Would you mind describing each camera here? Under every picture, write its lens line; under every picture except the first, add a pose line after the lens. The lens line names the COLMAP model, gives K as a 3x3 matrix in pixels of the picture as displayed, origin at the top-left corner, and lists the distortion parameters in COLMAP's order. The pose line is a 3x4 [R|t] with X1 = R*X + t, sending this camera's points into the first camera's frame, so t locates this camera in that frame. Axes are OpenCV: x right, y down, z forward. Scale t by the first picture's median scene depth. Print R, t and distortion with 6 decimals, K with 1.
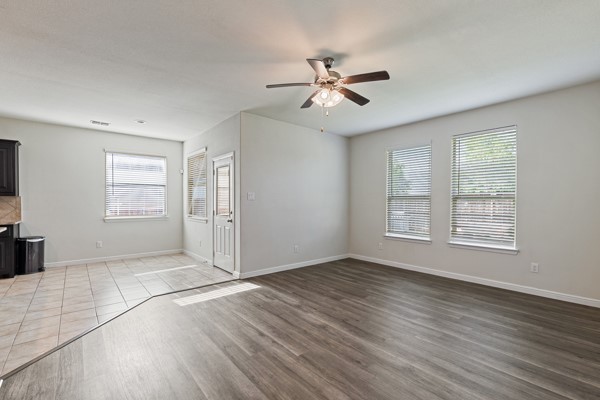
lens RADIAL K [[269.4, 0, 302.2], [0, 269.4, 205.2], [0, 0, 1]] dist [0.002586, -0.000550]
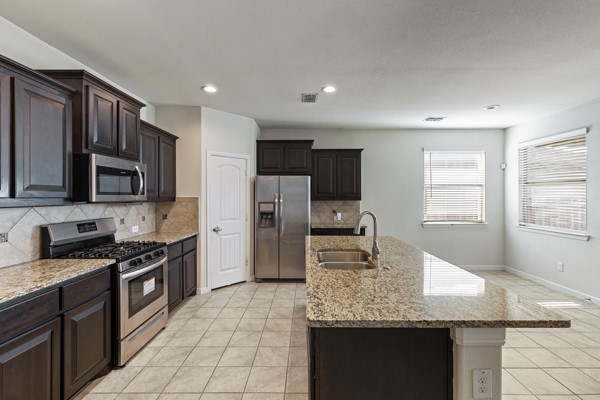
lens RADIAL K [[269.4, 0, 303.4], [0, 269.4, 196.2], [0, 0, 1]] dist [0.002586, -0.000550]
pose [[0.758722, -0.003310, -0.651406, -0.557508], [-0.006198, 0.999905, -0.012300, -0.037744], [0.651385, 0.013369, 0.758630, 0.043261]]
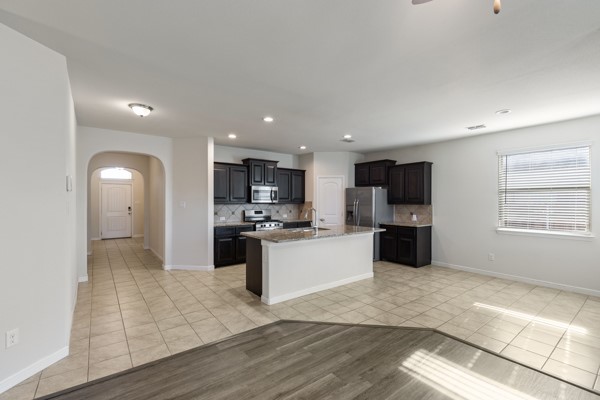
lens RADIAL K [[269.4, 0, 302.4], [0, 269.4, 200.5], [0, 0, 1]] dist [0.002586, -0.000550]
pose [[-0.043689, -0.003735, -0.999038, 0.238551], [-0.015747, 0.999871, -0.003050, -0.042488], [0.998921, 0.015599, -0.043742, 0.498209]]
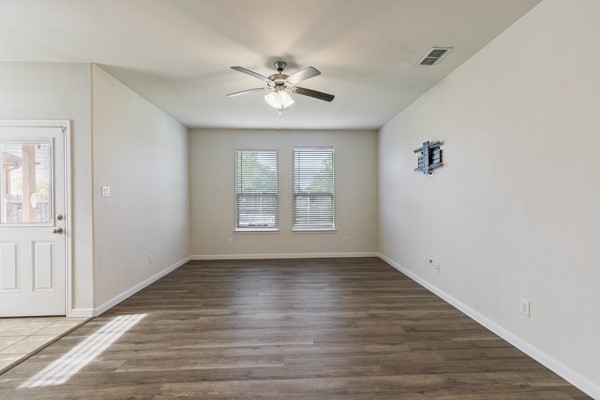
lens RADIAL K [[269.4, 0, 303.5], [0, 269.4, 200.3], [0, 0, 1]] dist [0.002586, -0.000550]
pose [[0.611530, -0.010189, 0.791156, -0.428623], [0.016953, 0.999856, -0.000228, -0.002041], [-0.791040, 0.013552, 0.611614, 0.184478]]
